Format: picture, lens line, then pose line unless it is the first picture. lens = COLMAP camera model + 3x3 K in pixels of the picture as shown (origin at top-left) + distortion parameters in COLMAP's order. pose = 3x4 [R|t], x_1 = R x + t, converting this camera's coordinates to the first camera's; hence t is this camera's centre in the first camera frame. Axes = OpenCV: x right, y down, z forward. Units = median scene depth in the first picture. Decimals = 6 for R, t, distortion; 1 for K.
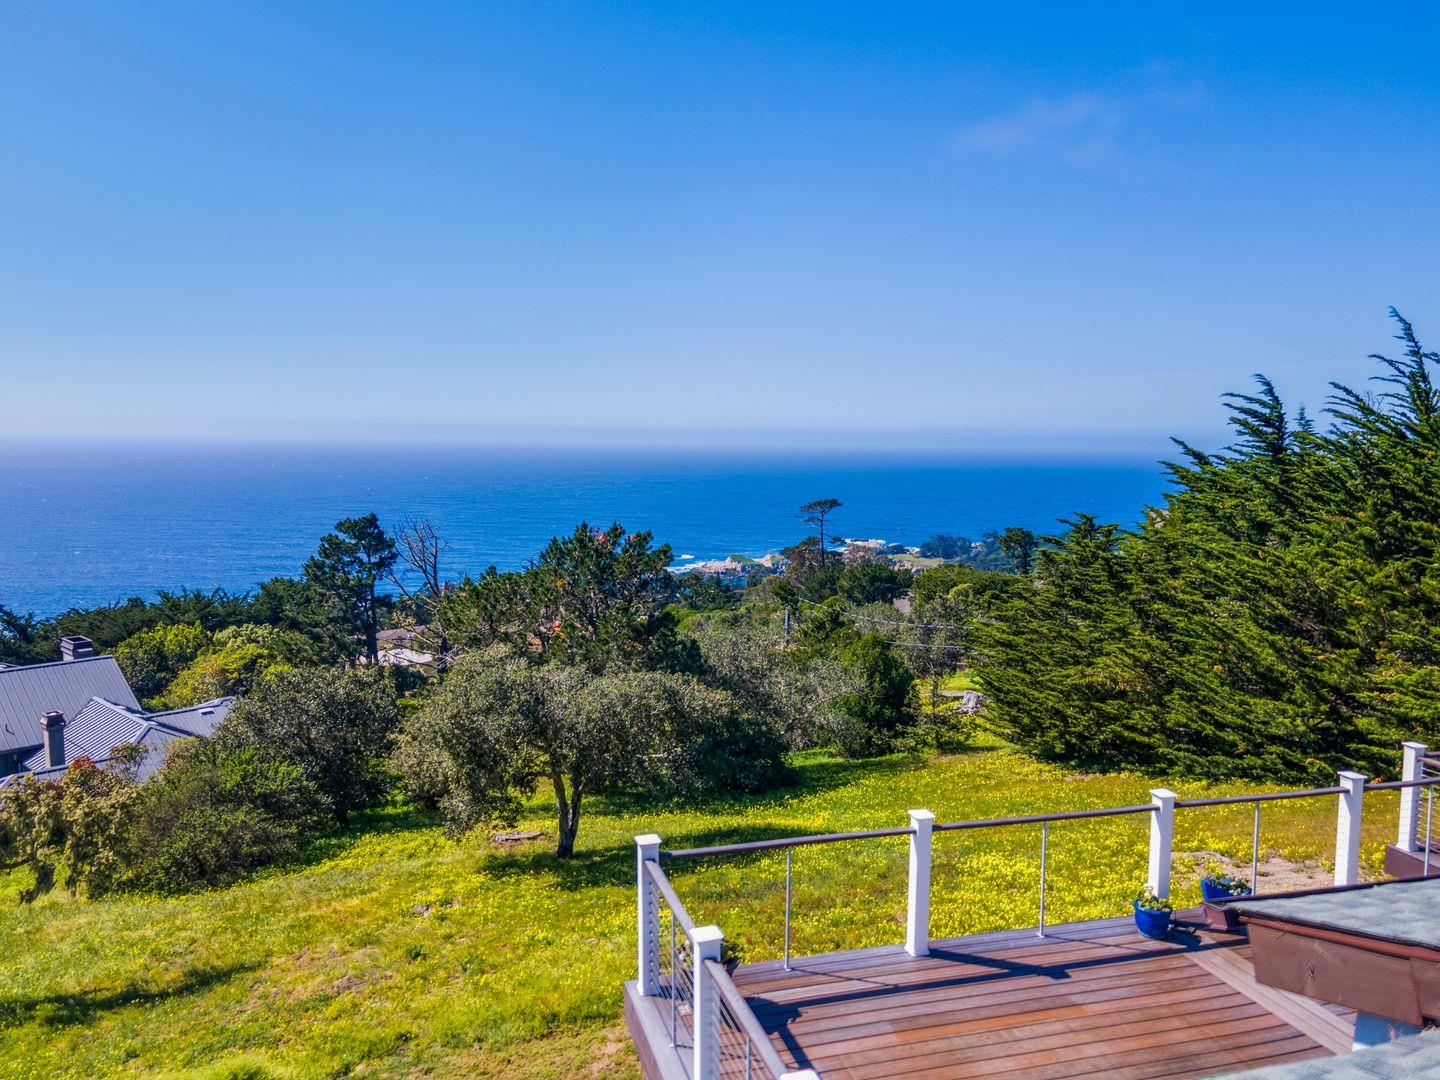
lens RADIAL K [[1068.3, 0, 717.0], [0, 1068.3, 539.0], [0, 0, 1]] dist [0.043212, 0.001517]
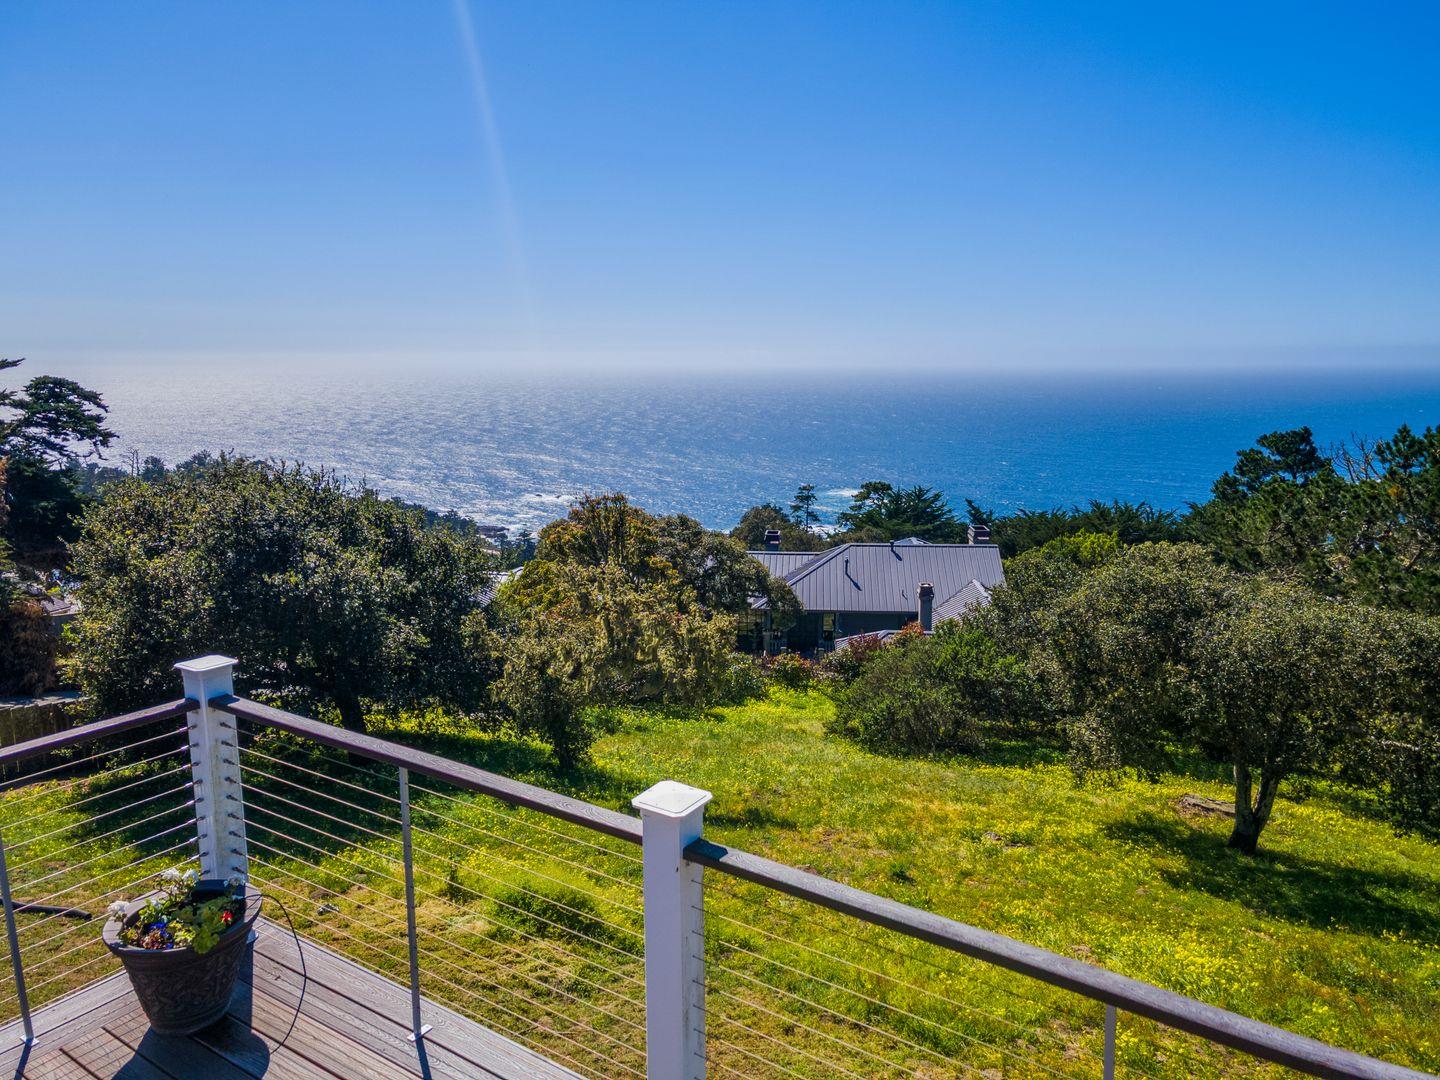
lens RADIAL K [[1068.3, 0, 717.0], [0, 1068.3, 539.0], [0, 0, 1]] dist [0.043212, 0.001517]
pose [[0.628638, 0.118854, -0.768562, 0.070324], [-0.072556, 0.992906, 0.094201, 0.022070], [0.774306, -0.003455, 0.632802, 0.121350]]
